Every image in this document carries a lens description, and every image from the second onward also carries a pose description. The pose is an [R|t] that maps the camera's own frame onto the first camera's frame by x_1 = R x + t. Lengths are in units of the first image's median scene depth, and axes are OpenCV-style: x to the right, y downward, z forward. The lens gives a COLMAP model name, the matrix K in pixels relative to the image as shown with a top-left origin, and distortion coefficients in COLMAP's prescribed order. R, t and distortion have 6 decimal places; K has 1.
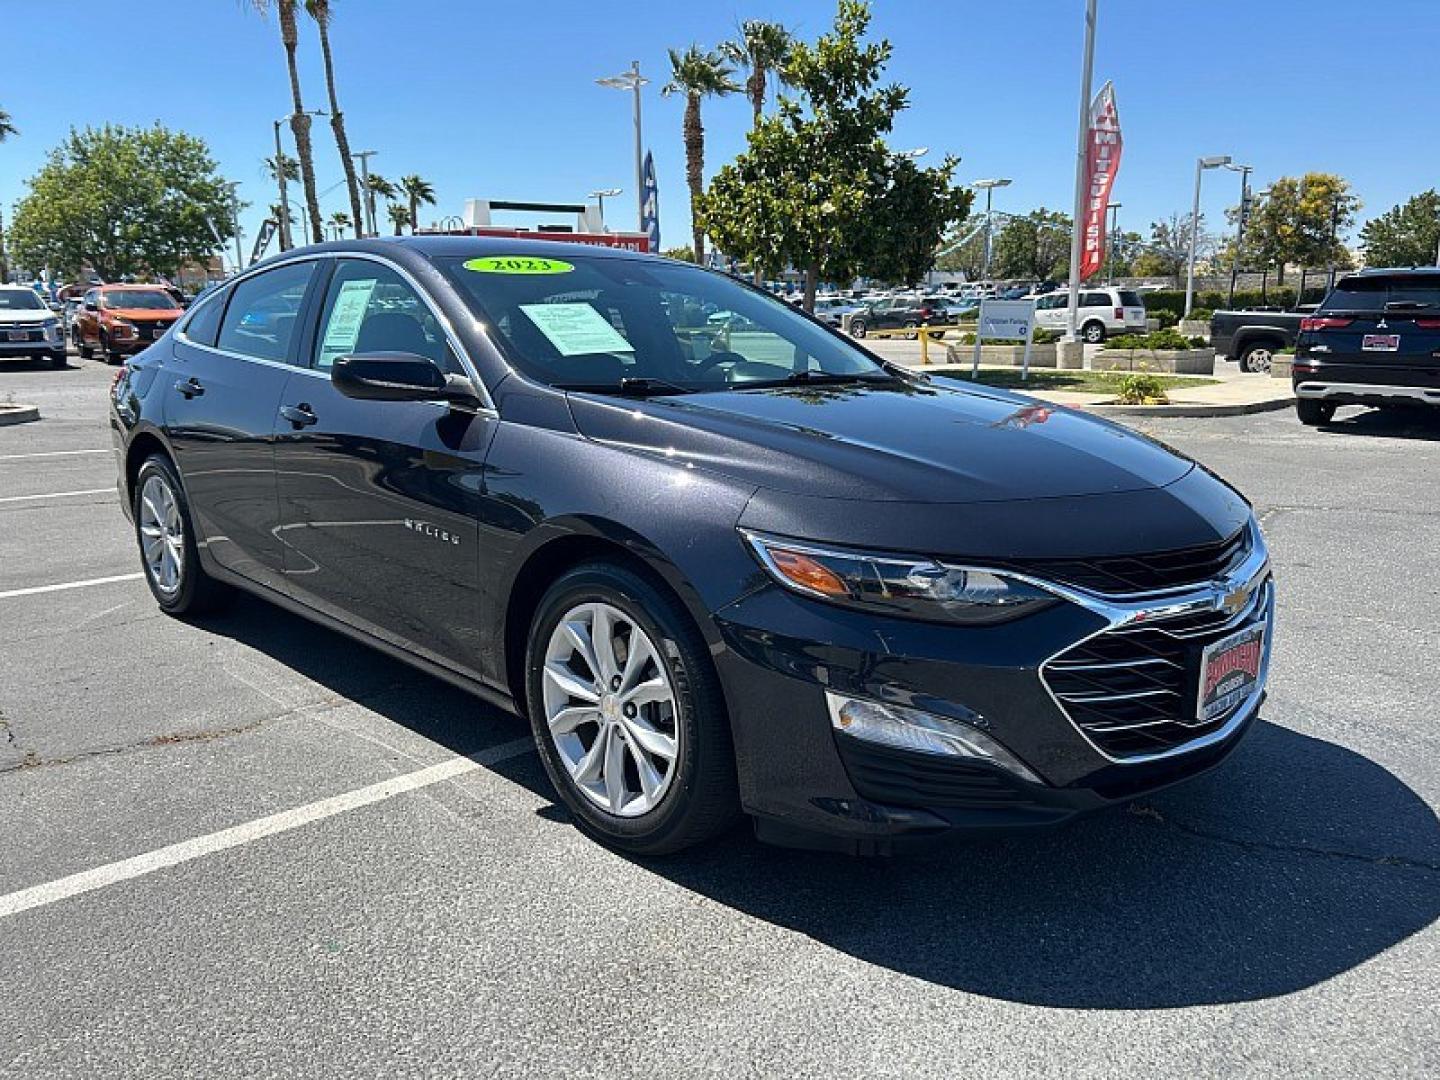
lens RADIAL K [[1117.9, 0, 714.8], [0, 1117.9, 539.5], [0, 0, 1]] dist [0.041933, -0.051041]
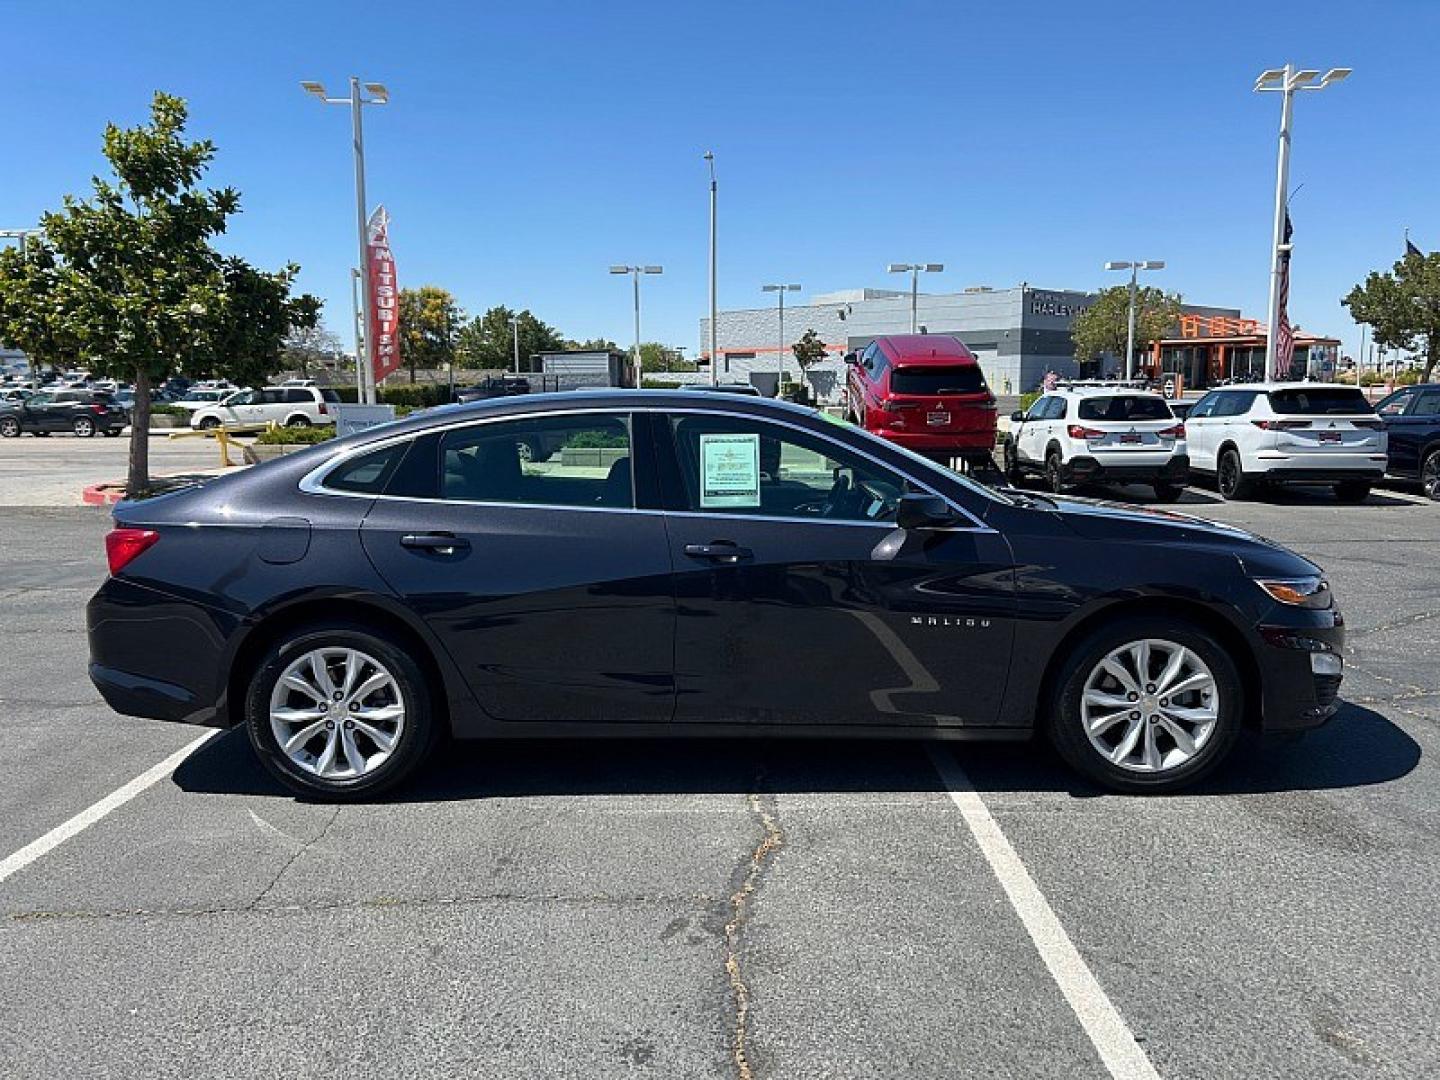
lens RADIAL K [[1117.9, 0, 706.7], [0, 1117.9, 544.8], [0, 0, 1]] dist [0.041933, -0.051041]
pose [[0.684565, -0.098199, 0.722307, -0.285964], [0.148285, 0.988926, -0.006090, -0.027475], [-0.713711, 0.111276, 0.691545, 0.055661]]
